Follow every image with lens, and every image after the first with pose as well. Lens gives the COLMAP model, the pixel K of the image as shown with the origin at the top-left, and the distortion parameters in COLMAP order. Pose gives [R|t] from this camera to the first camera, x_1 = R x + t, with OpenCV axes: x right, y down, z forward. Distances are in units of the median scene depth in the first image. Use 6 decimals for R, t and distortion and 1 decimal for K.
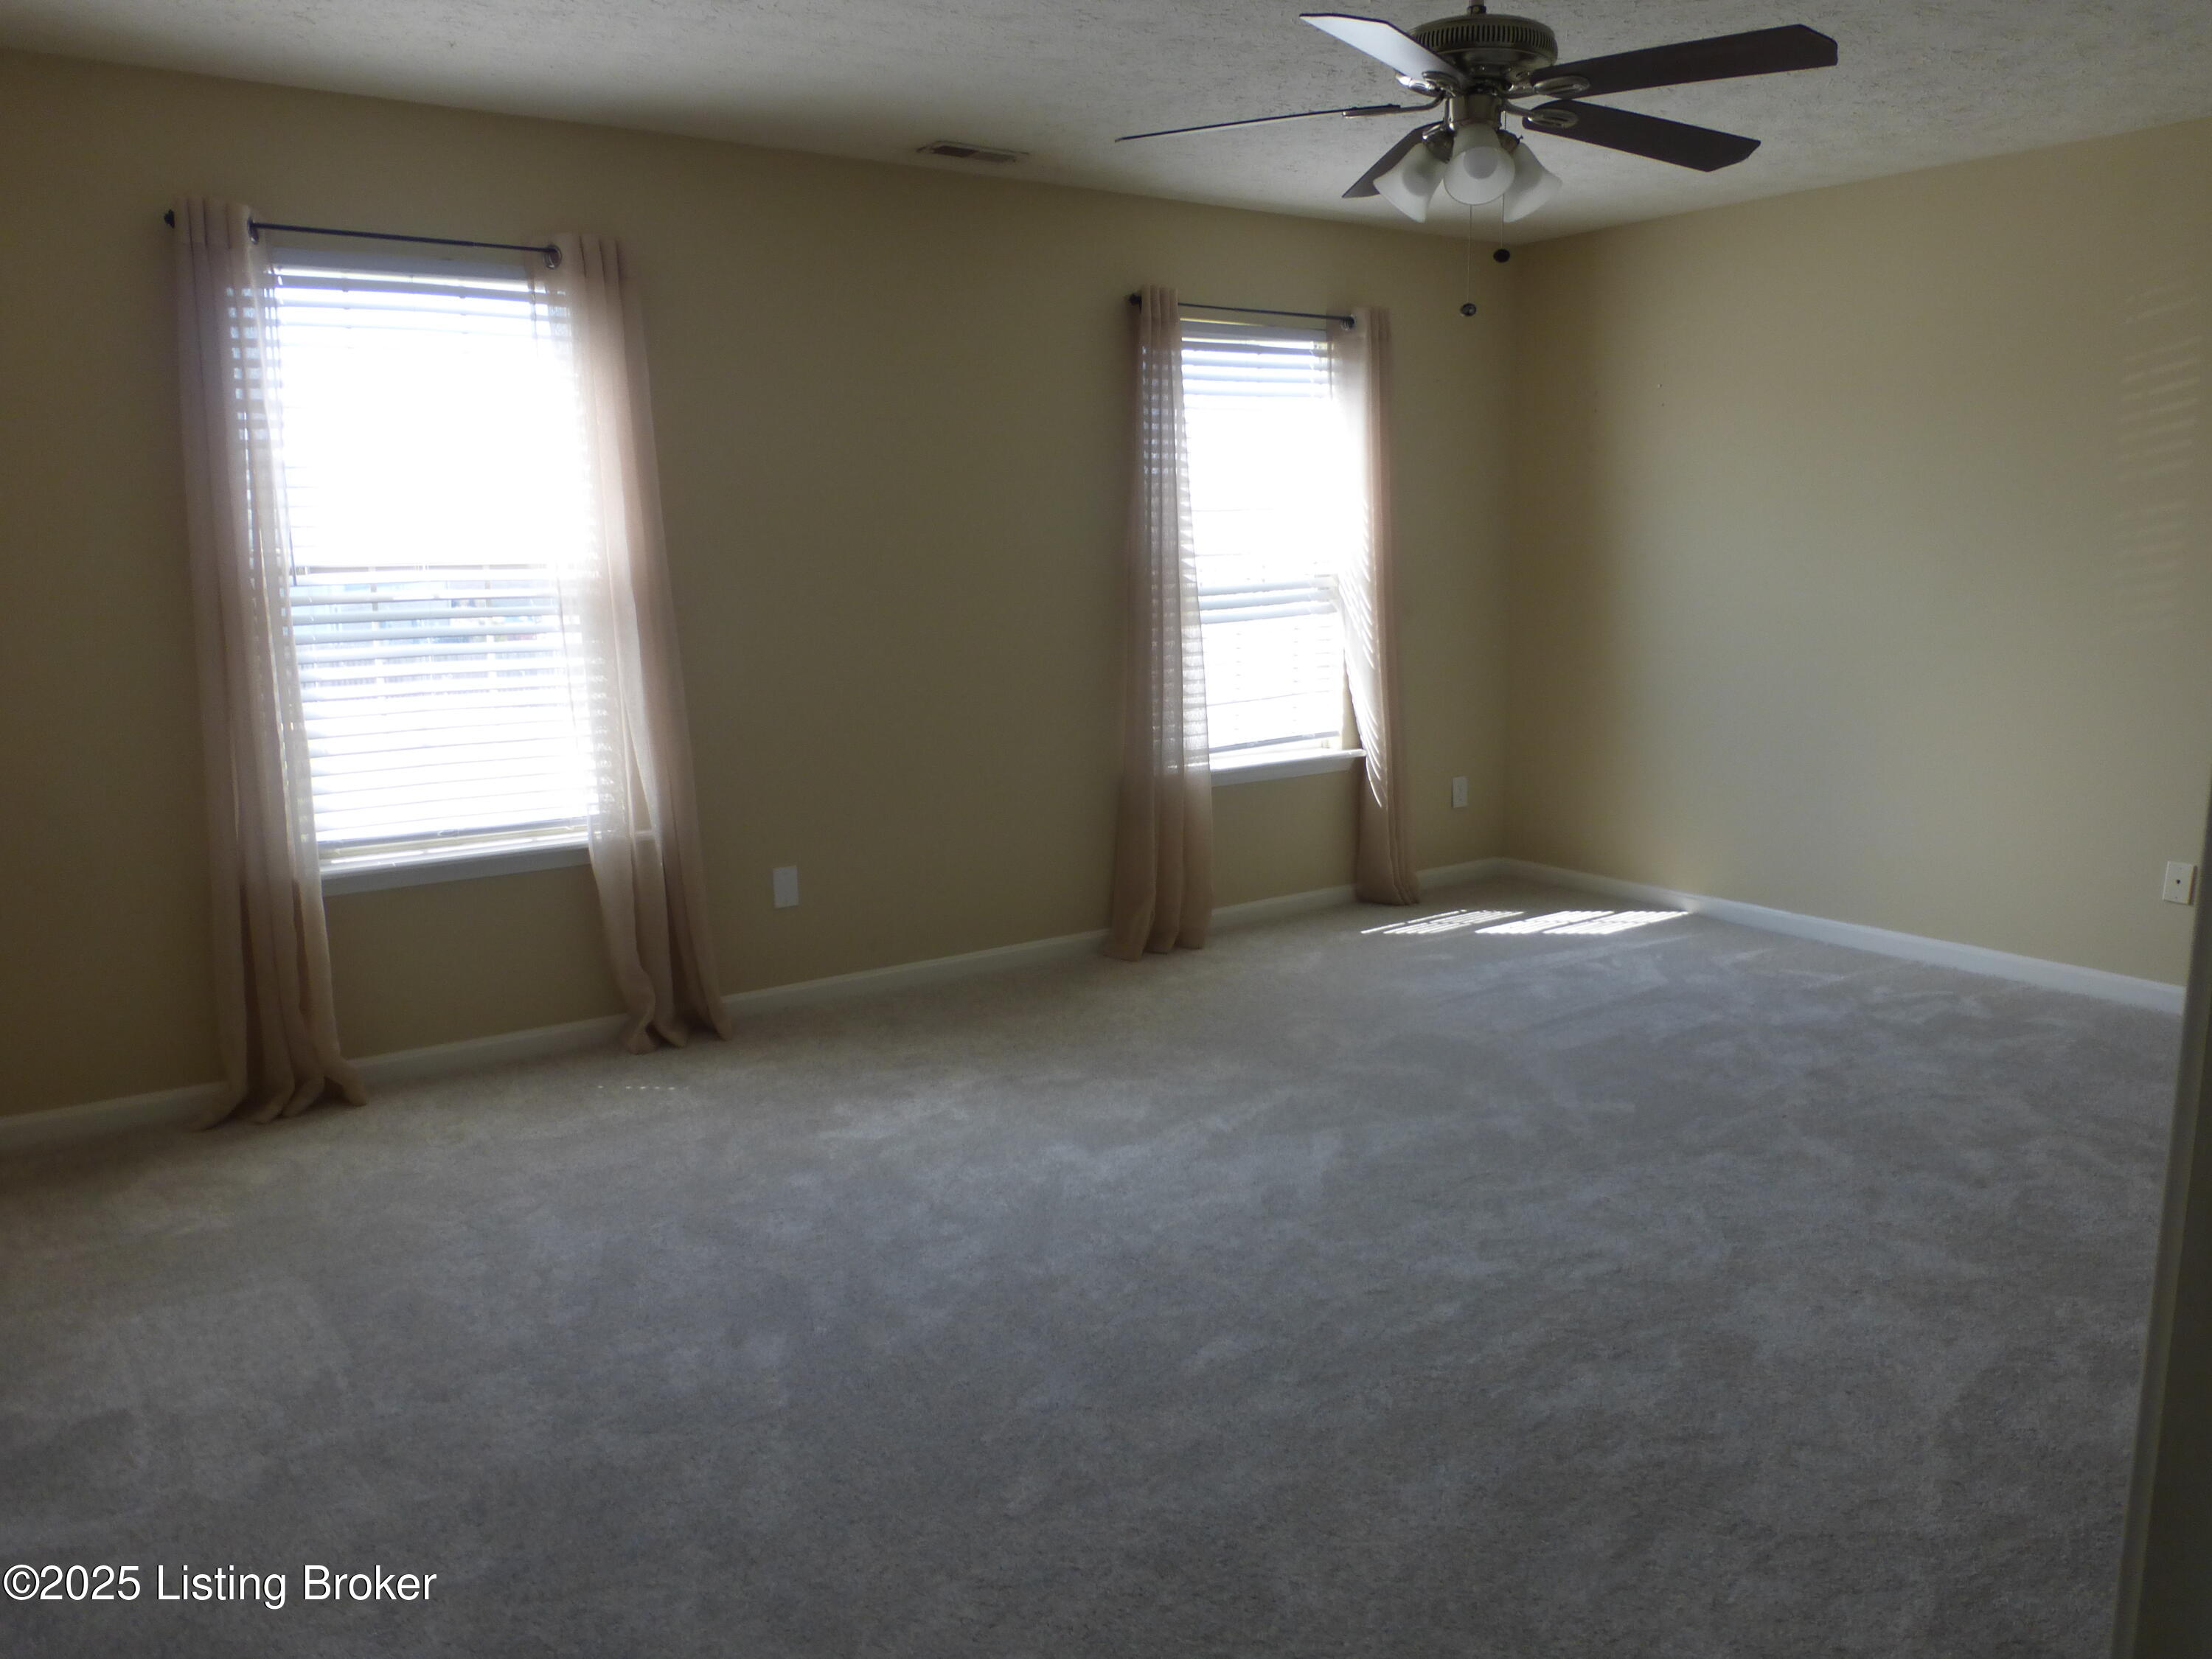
lens RADIAL K [[1591.9, 0, 1102.5], [0, 1591.9, 848.9], [0, 0, 1]] dist [-0.051604, 0.033674]
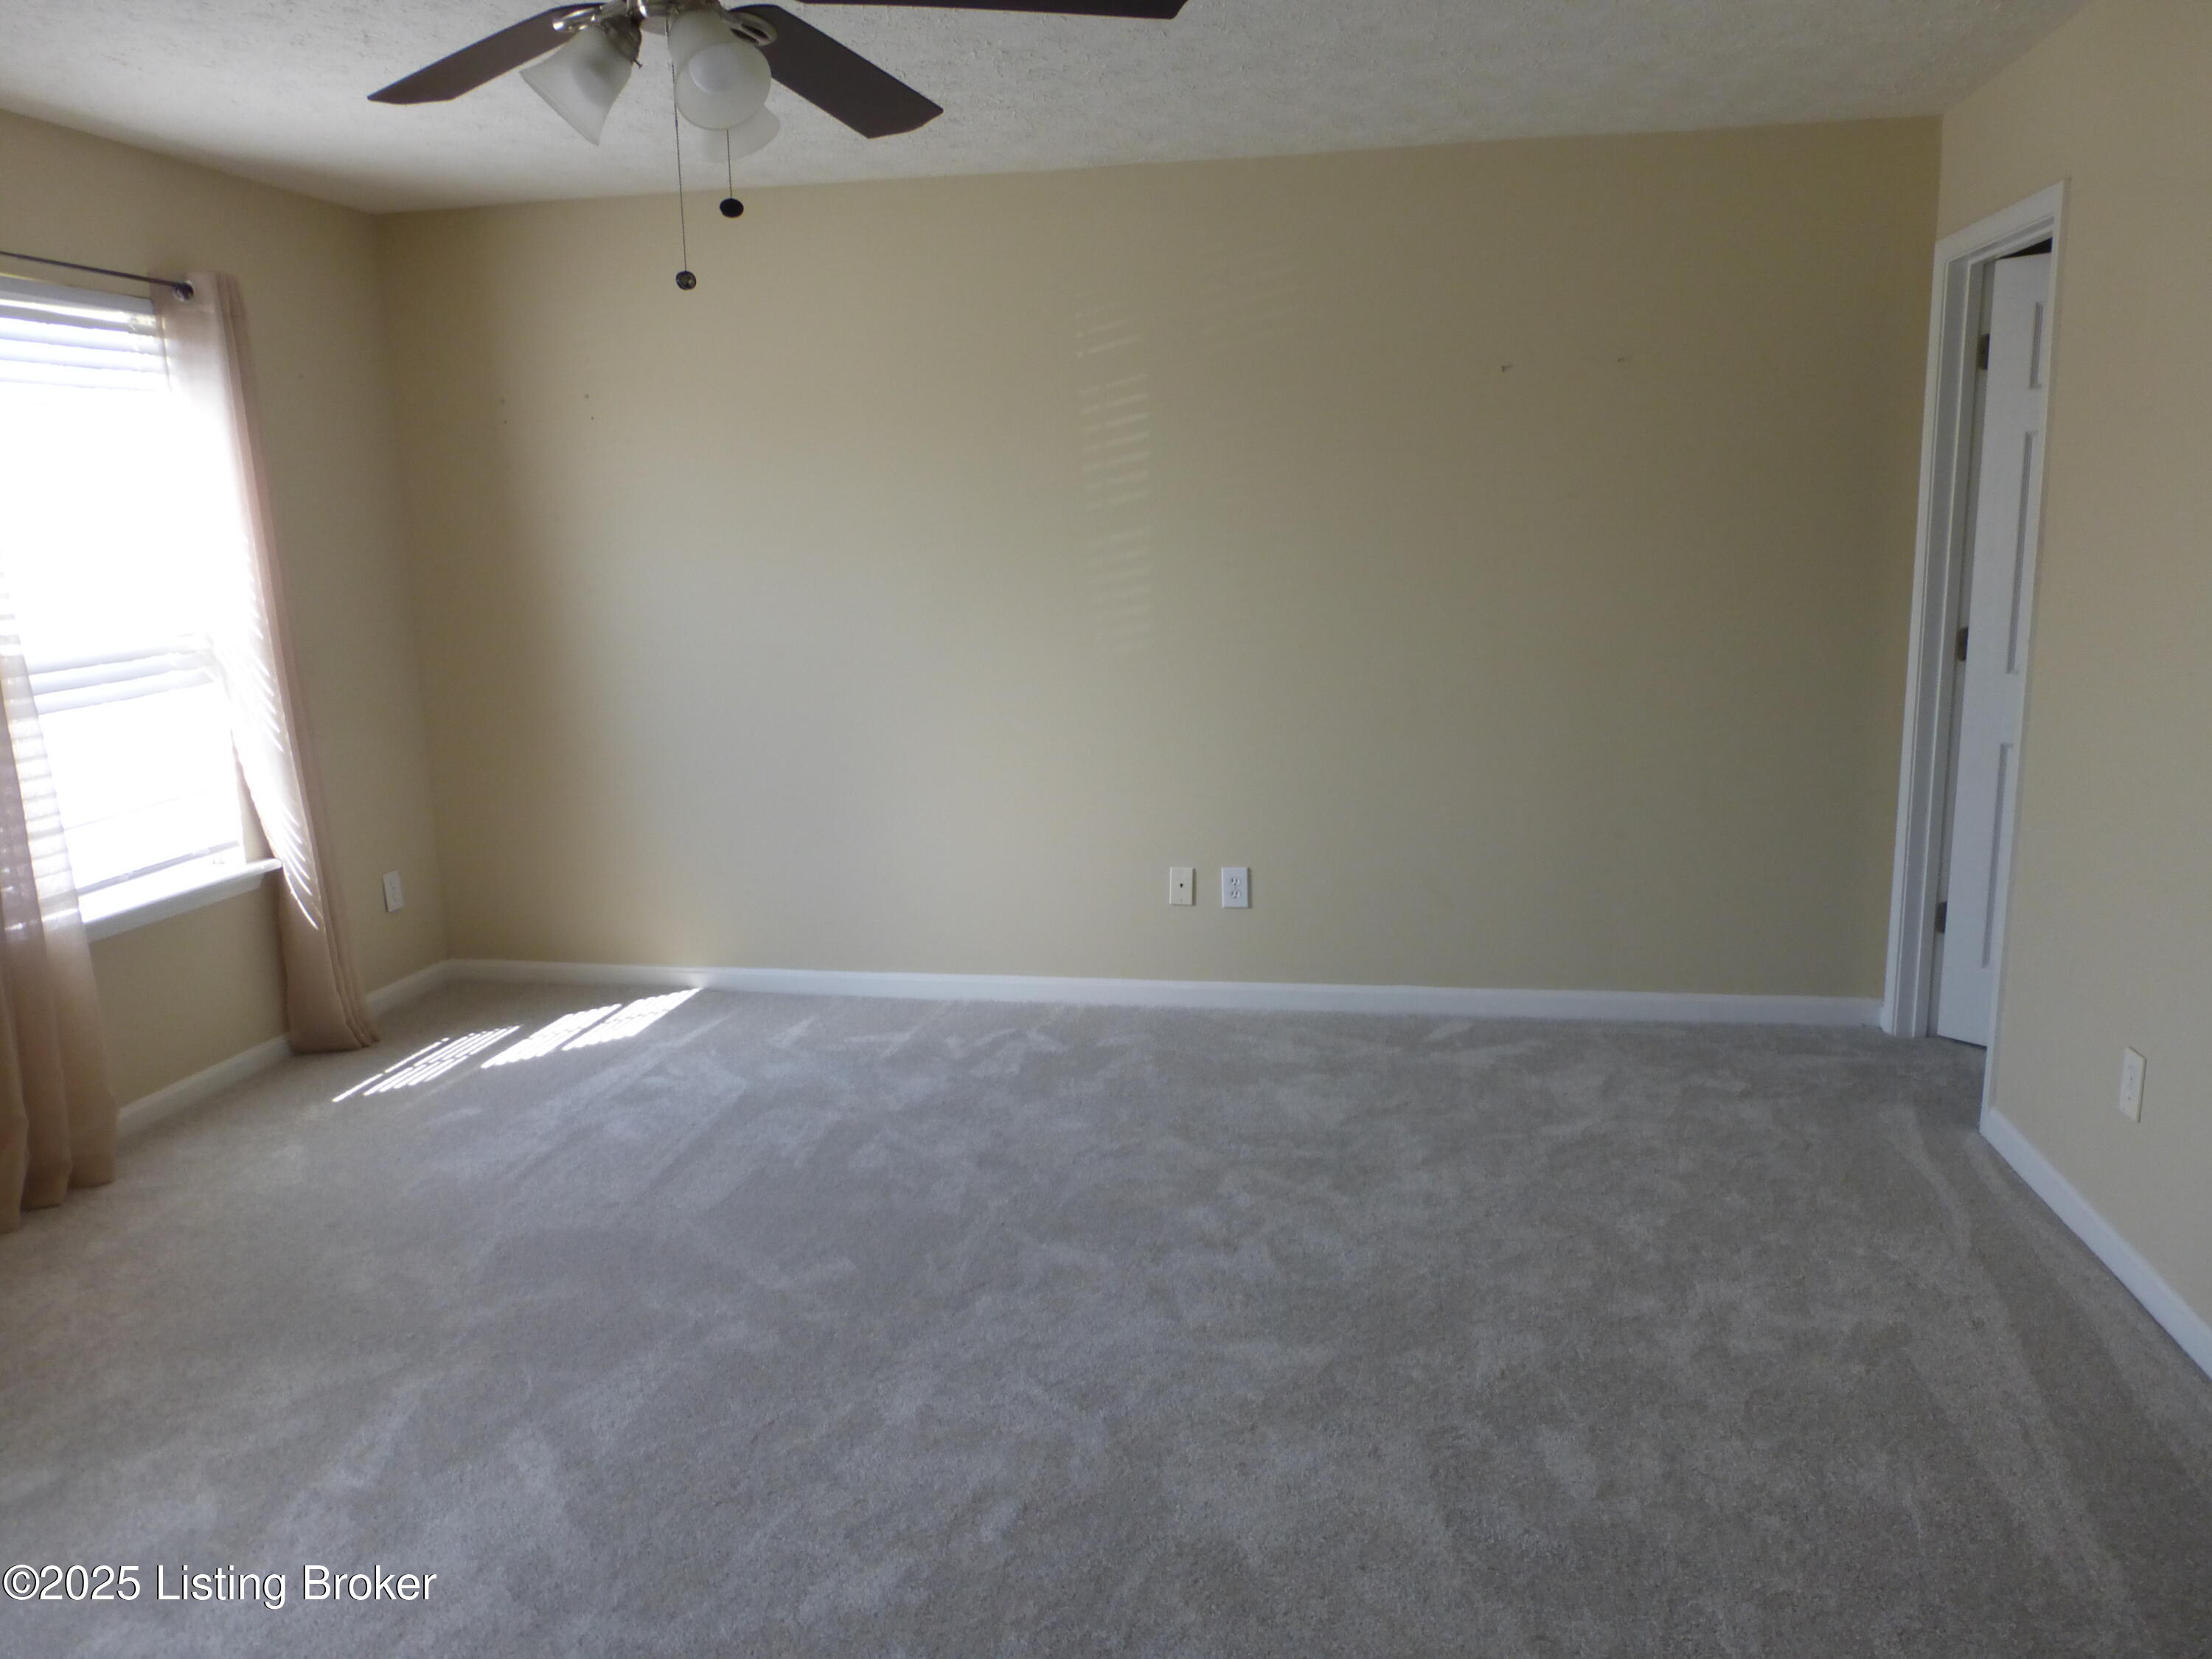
lens RADIAL K [[1591.9, 0, 1102.5], [0, 1591.9, 848.9], [0, 0, 1]] dist [-0.051604, 0.033674]
pose [[0.709000, -0.132698, 0.692611, -0.097068], [0.139762, 0.989096, 0.046432, -0.059170], [-0.691220, 0.063880, 0.719815, 0.233601]]
